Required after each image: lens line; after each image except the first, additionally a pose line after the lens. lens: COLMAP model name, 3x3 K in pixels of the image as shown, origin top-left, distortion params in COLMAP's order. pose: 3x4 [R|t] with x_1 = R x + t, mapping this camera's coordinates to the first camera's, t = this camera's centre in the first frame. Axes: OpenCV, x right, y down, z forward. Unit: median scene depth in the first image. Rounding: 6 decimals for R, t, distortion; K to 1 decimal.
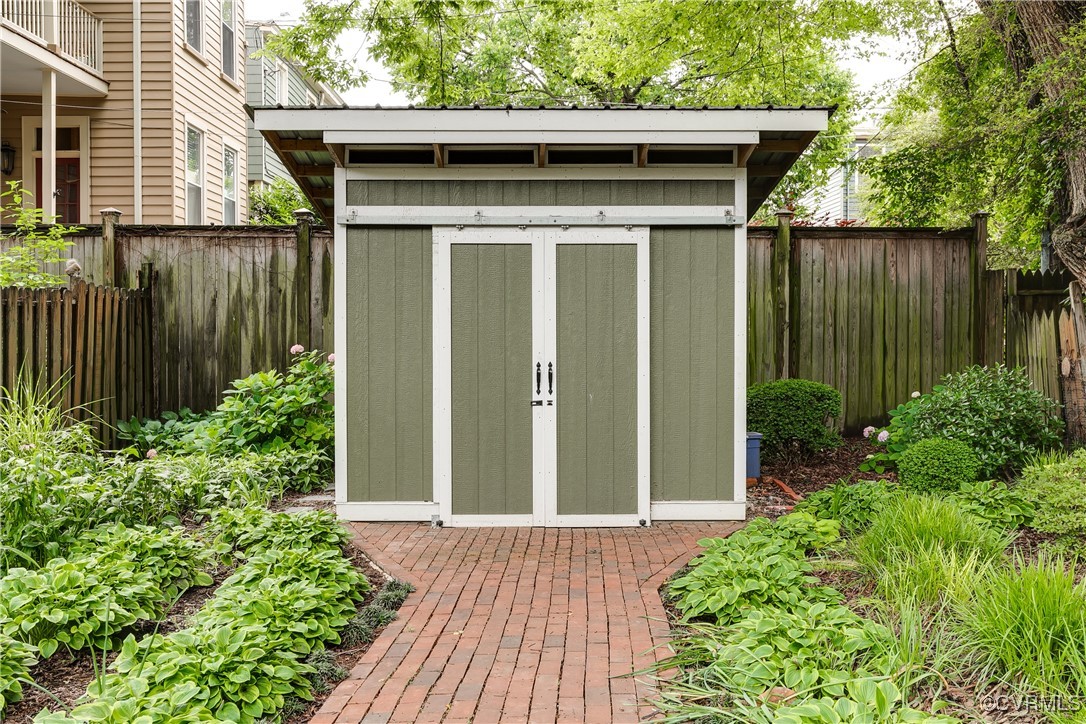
lens RADIAL K [[1055.5, 0, 543.0], [0, 1055.5, 356.6], [0, 0, 1]] dist [0.003697, 0.000000]
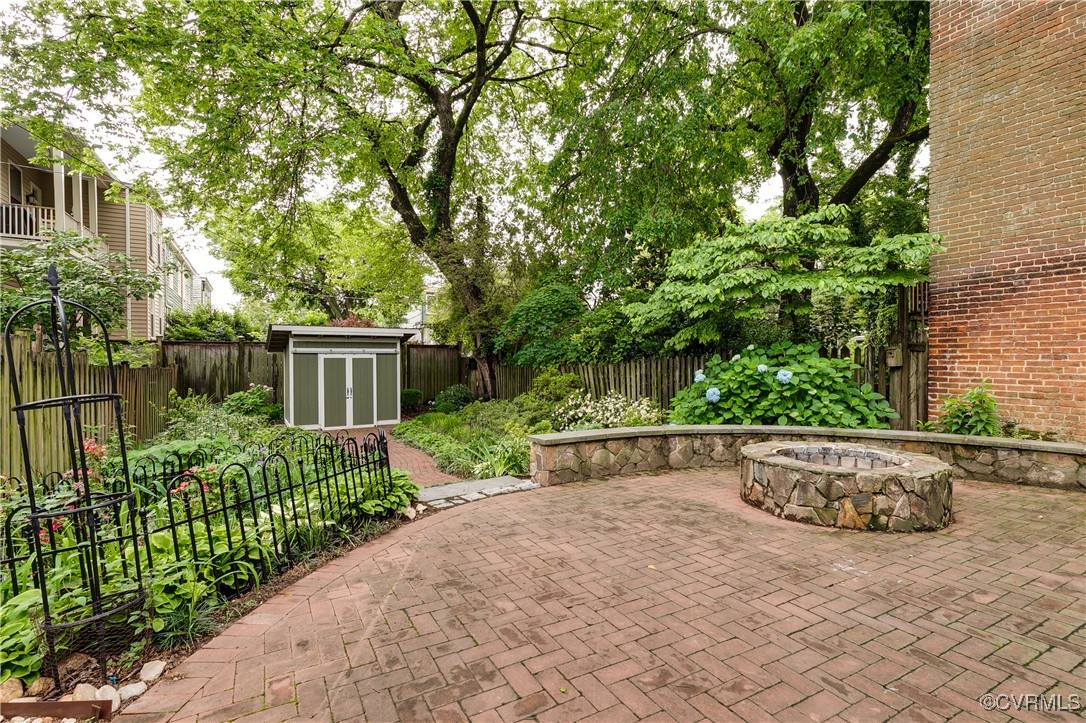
lens RADIAL K [[505.5, 0, 545.3], [0, 505.5, 365.2], [0, 0, 1]] dist [0.008179, -0.001491]
pose [[0.869482, -0.006892, 0.493916, -0.246222], [0.015436, 0.999793, -0.013223, -0.035175], [-0.493723, 0.019121, 0.869409, -0.852066]]
